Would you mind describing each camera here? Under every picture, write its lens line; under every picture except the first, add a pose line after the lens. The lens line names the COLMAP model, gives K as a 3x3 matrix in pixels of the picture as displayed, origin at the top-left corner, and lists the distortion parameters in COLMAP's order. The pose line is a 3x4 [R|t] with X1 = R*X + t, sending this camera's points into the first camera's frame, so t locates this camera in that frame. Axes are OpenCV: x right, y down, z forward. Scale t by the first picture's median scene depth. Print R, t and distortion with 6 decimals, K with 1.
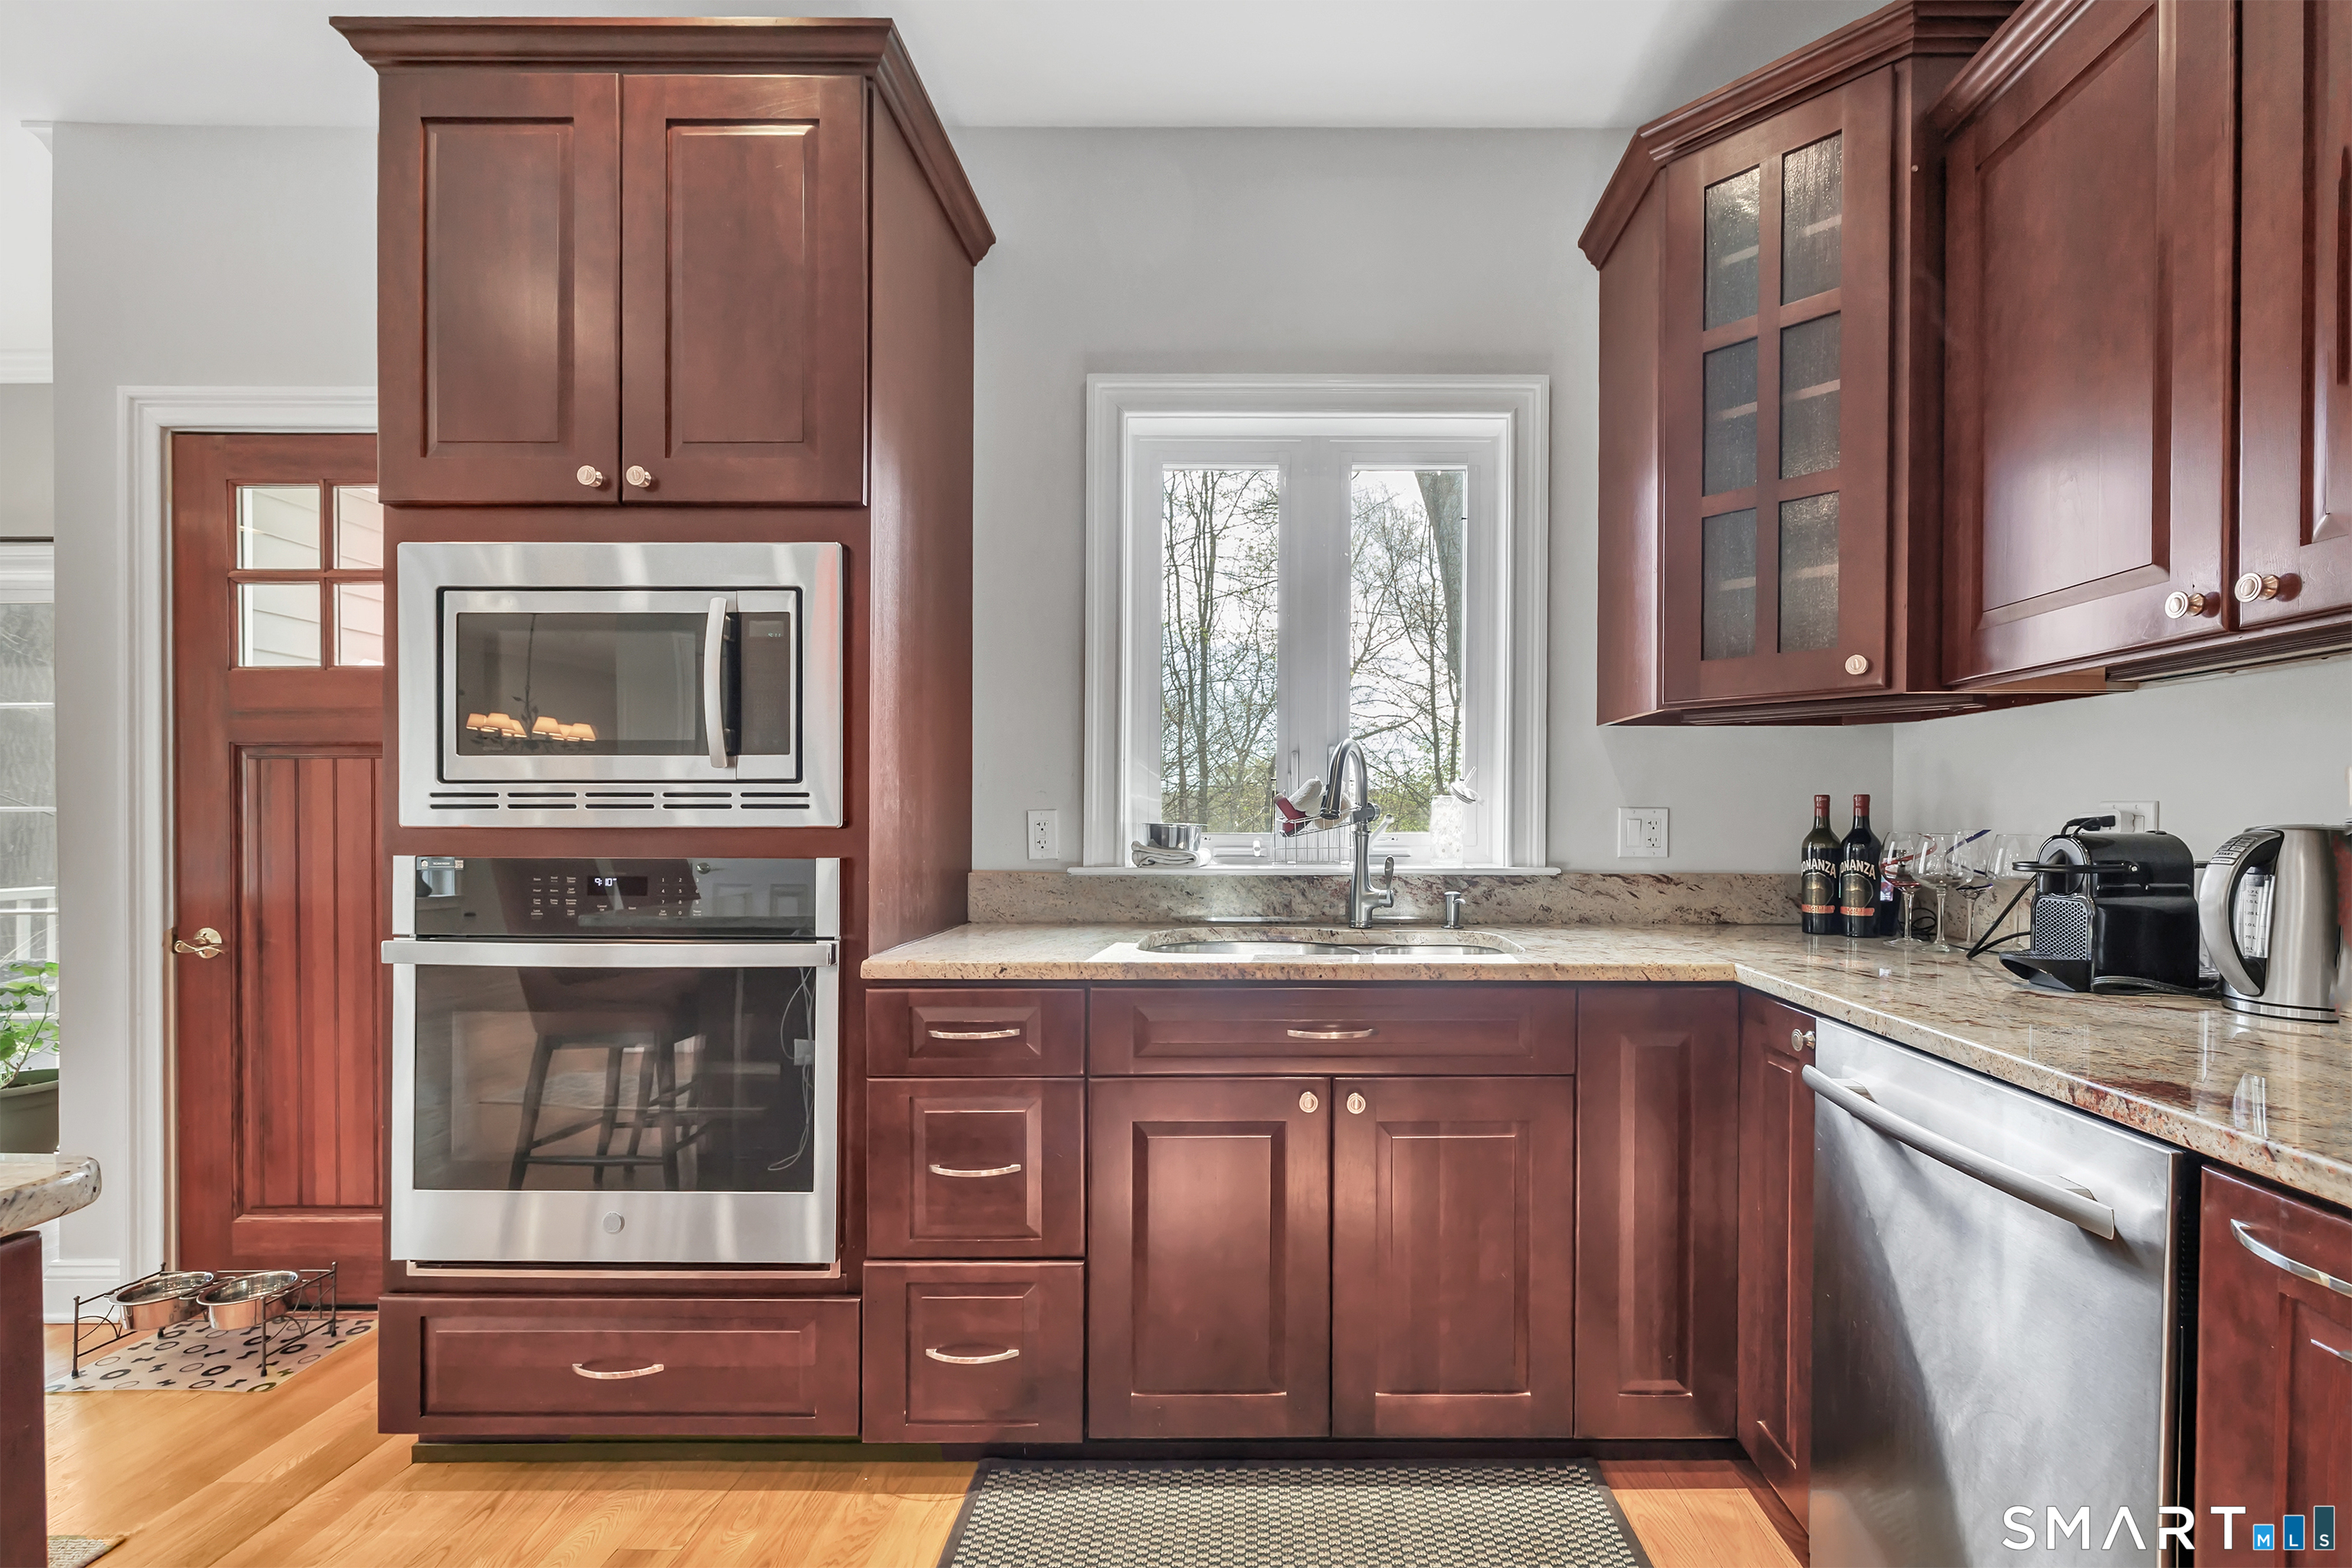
lens RADIAL K [[1023.3, 0, 1351.4], [0, 1023.3, 830.7], [0, 0, 1]] dist [0.001287, 0.000241]
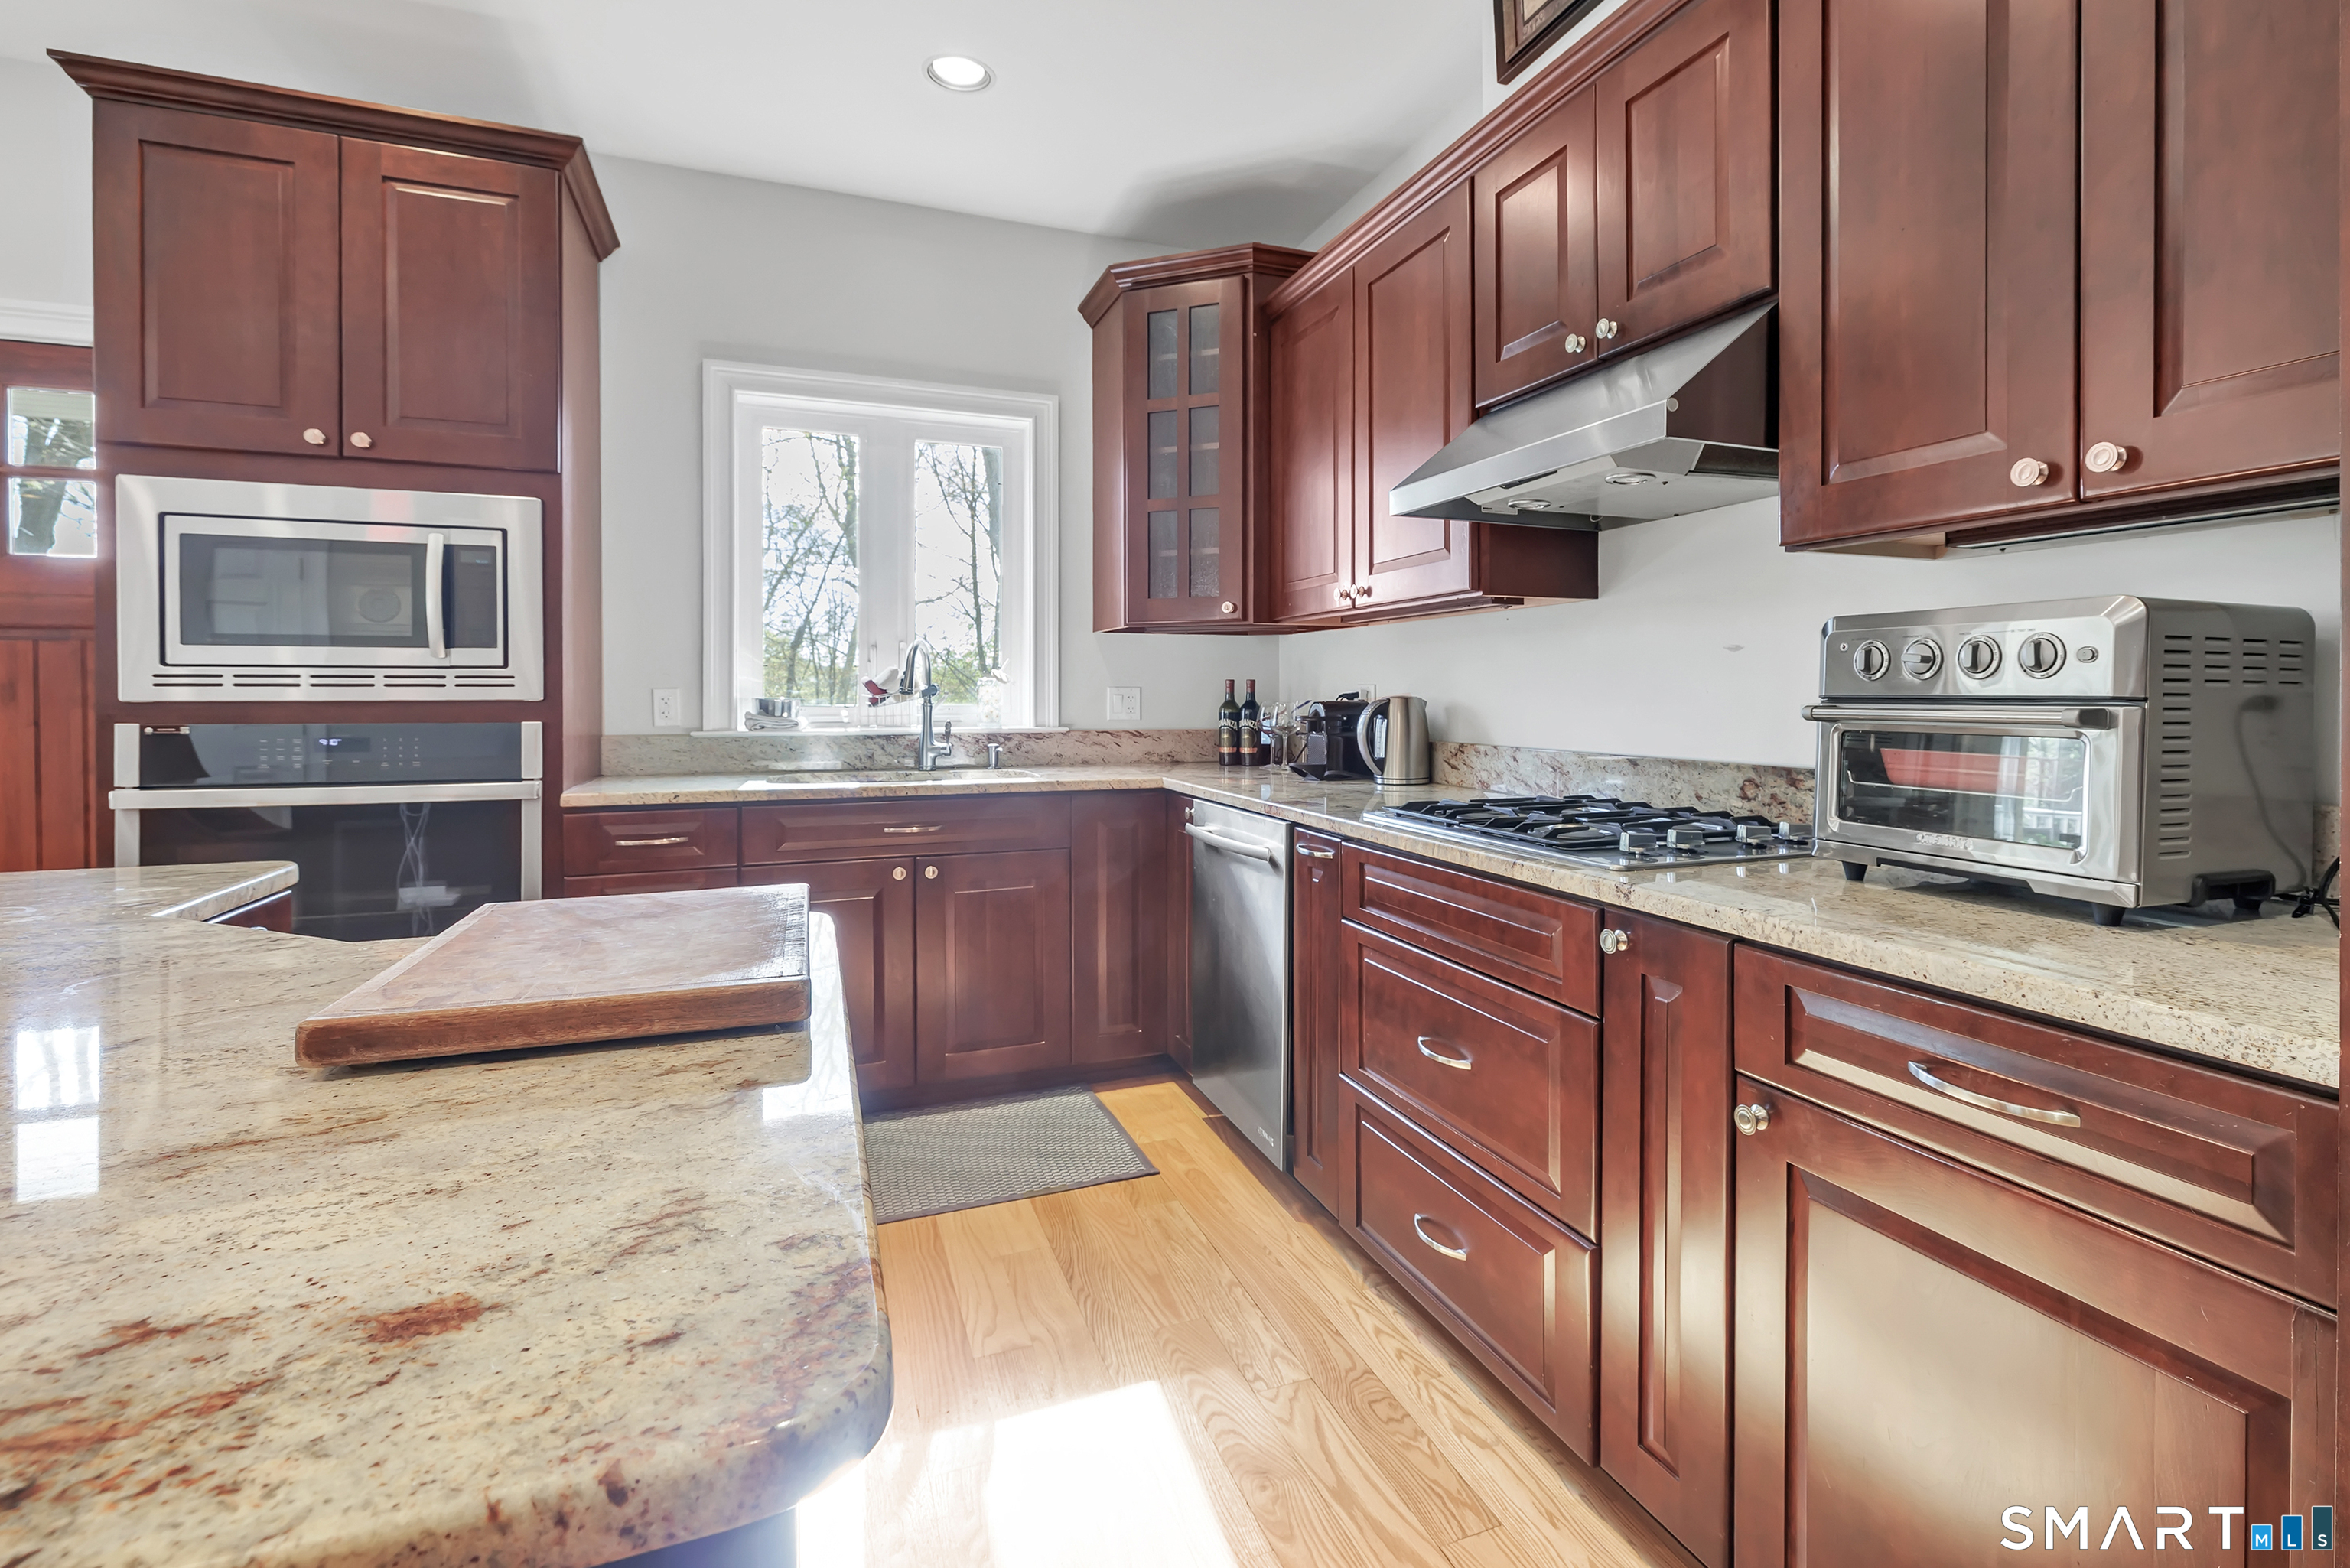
lens RADIAL K [[1063.0, 0, 1306.9], [0, 1063.0, 711.9], [0, 0, 1]] dist [0.002909, 0.000673]
pose [[0.927986, -0.007033, 0.372548, -0.062639], [0.006495, 0.999975, 0.002699, 0.014750], [-0.372558, -0.000085, 0.928009, -0.702695]]
